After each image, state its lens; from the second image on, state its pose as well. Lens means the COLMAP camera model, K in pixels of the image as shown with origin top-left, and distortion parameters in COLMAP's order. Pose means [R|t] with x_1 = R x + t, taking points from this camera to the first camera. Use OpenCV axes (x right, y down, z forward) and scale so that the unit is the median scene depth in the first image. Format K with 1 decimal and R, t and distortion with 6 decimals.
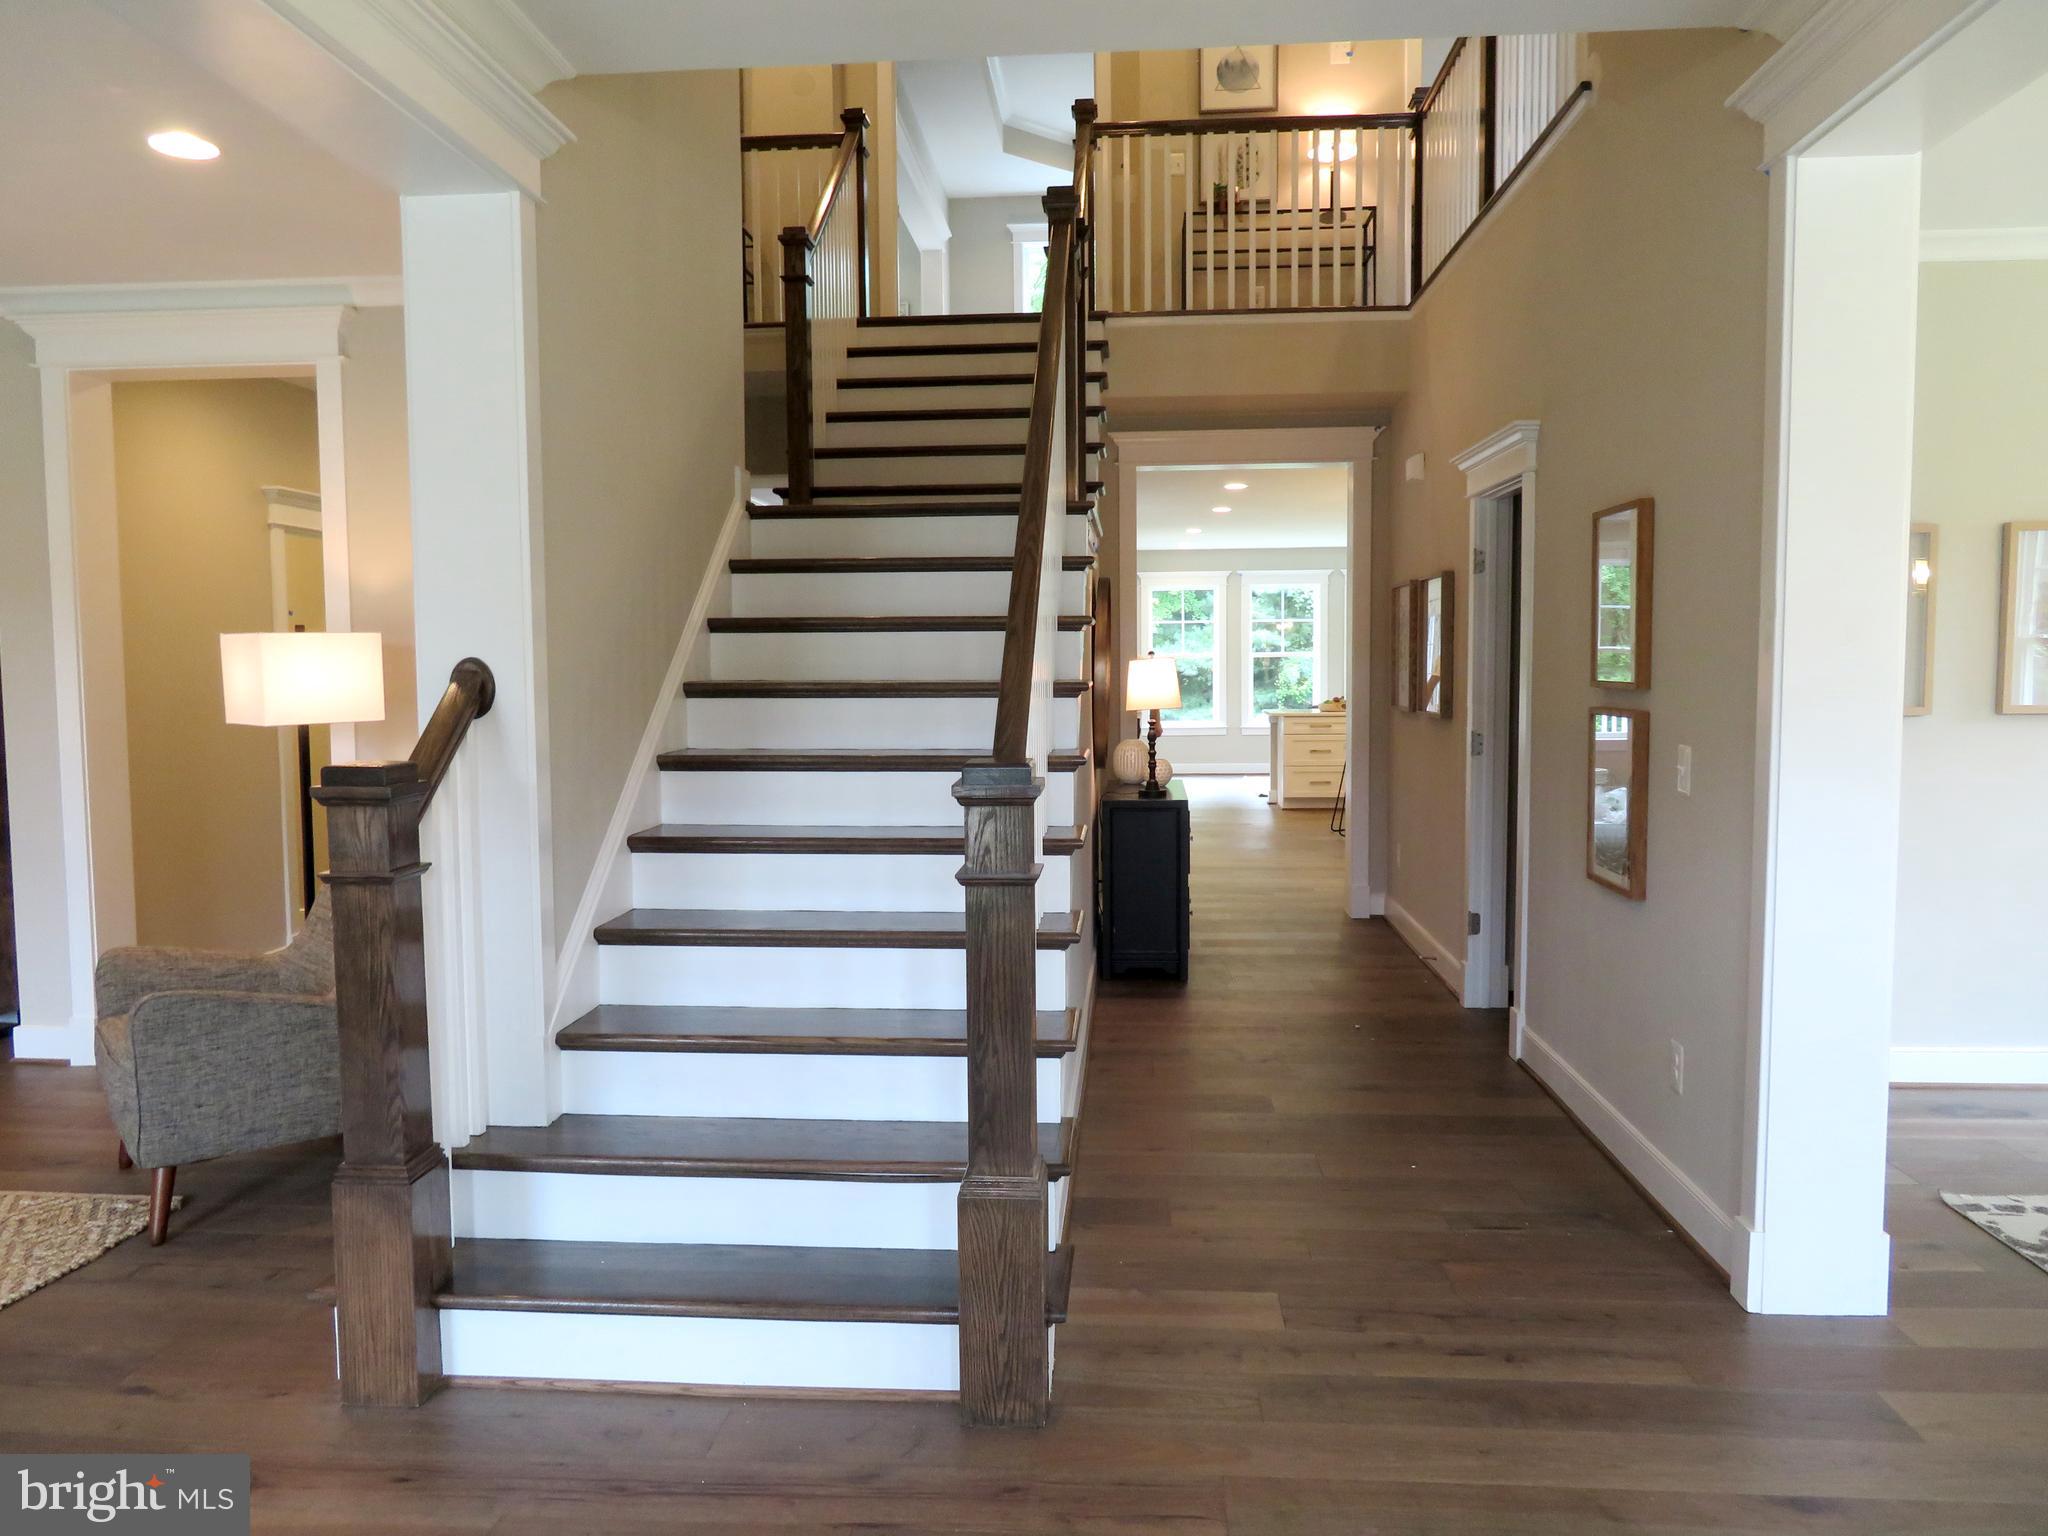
lens RADIAL K [[1460.0, 0, 1024.0], [0, 1460.0, 768.0], [0, 0, 1]] dist [-0.008693, -0.003857]
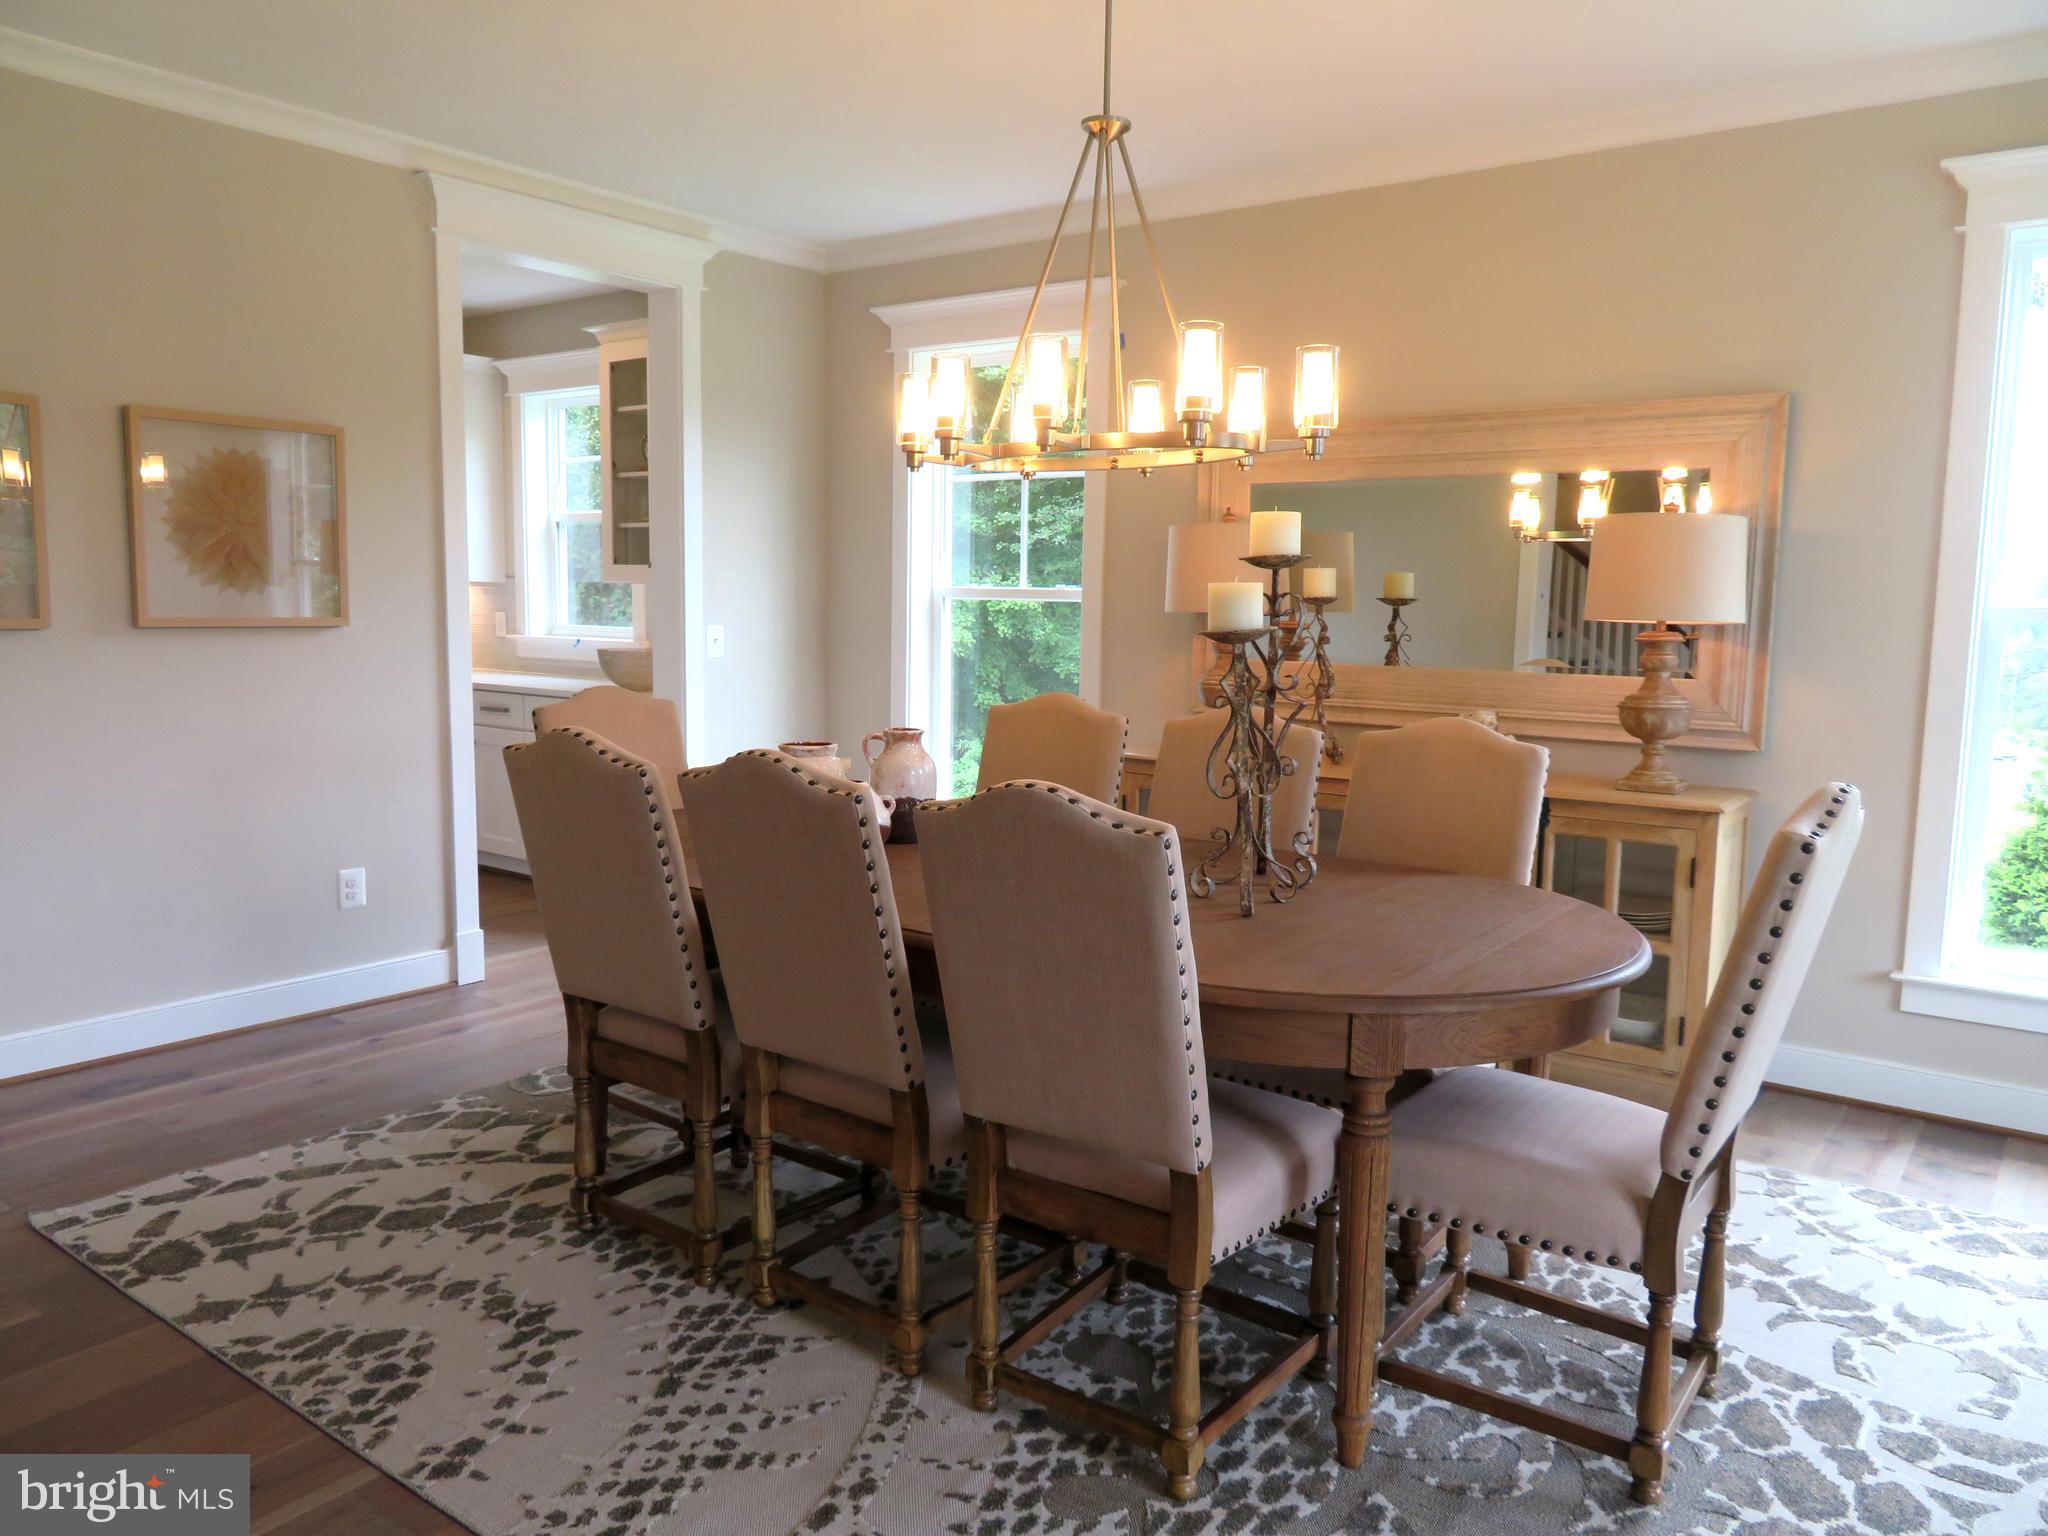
lens RADIAL K [[1460.0, 0, 1024.0], [0, 1460.0, 768.0], [0, 0, 1]] dist [-0.008693, -0.003857]
pose [[0.543738, -0.082899, 0.835150, 0.281832], [0.040371, 0.996541, 0.072635, 0.006608], [-0.838283, -0.005778, 0.545204, 0.094333]]
